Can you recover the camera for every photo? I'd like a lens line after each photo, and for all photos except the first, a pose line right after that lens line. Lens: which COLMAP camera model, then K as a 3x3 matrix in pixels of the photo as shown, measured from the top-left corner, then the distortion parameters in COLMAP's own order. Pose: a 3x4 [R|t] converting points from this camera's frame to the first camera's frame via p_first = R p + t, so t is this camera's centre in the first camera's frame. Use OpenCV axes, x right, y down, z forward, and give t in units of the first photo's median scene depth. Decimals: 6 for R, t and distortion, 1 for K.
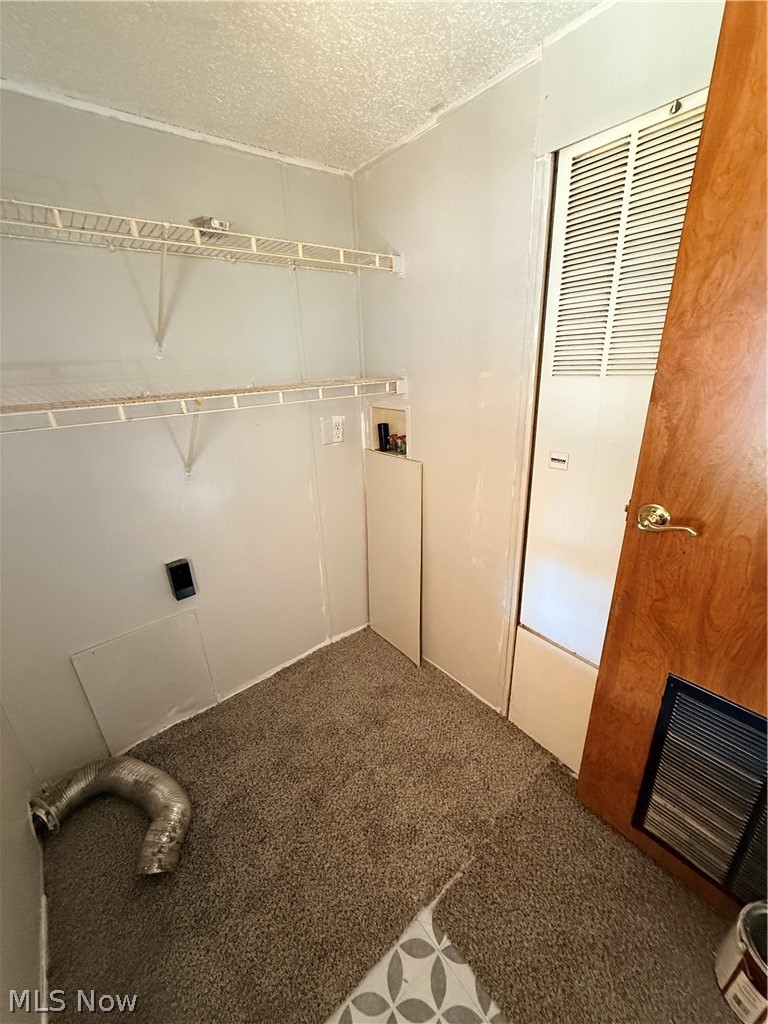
lens RADIAL K [[408.4, 0, 379.9], [0, 408.4, 512.1], [0, 0, 1]] dist [0.001824, 0.000061]
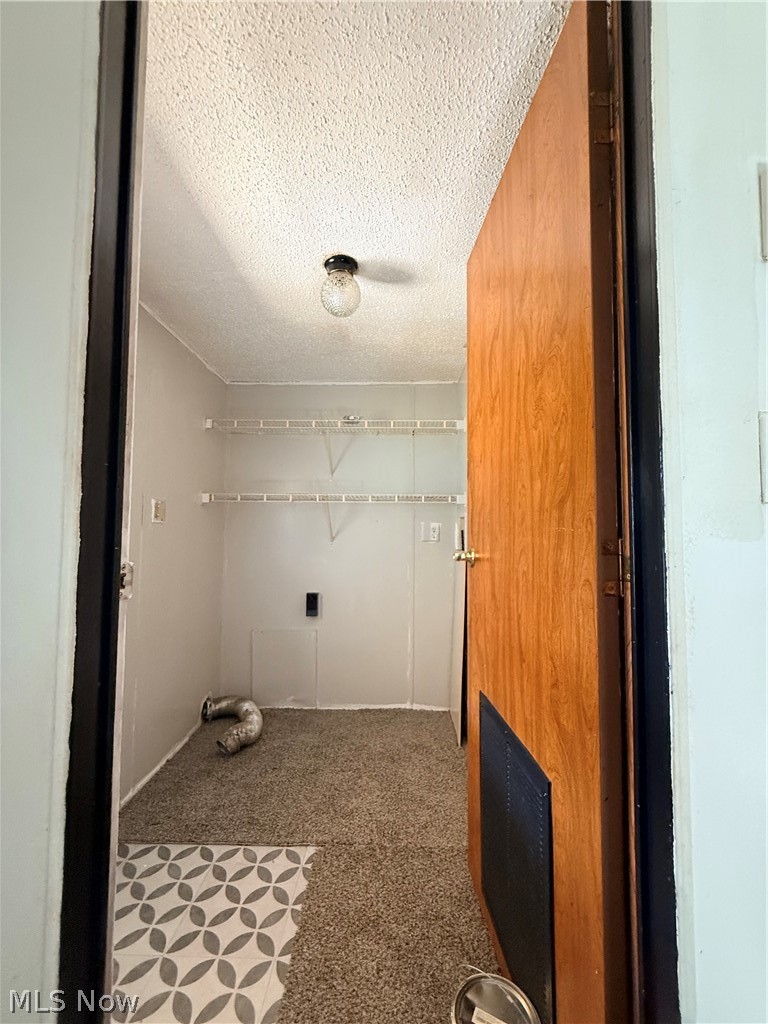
lens RADIAL K [[408.4, 0, 379.9], [0, 408.4, 512.1], [0, 0, 1]] dist [0.001824, 0.000061]
pose [[0.764258, 0.019056, -0.644628, 0.781377], [-0.264441, 0.920927, -0.286293, 0.221471], [0.588200, 0.389268, 0.708866, -0.155953]]
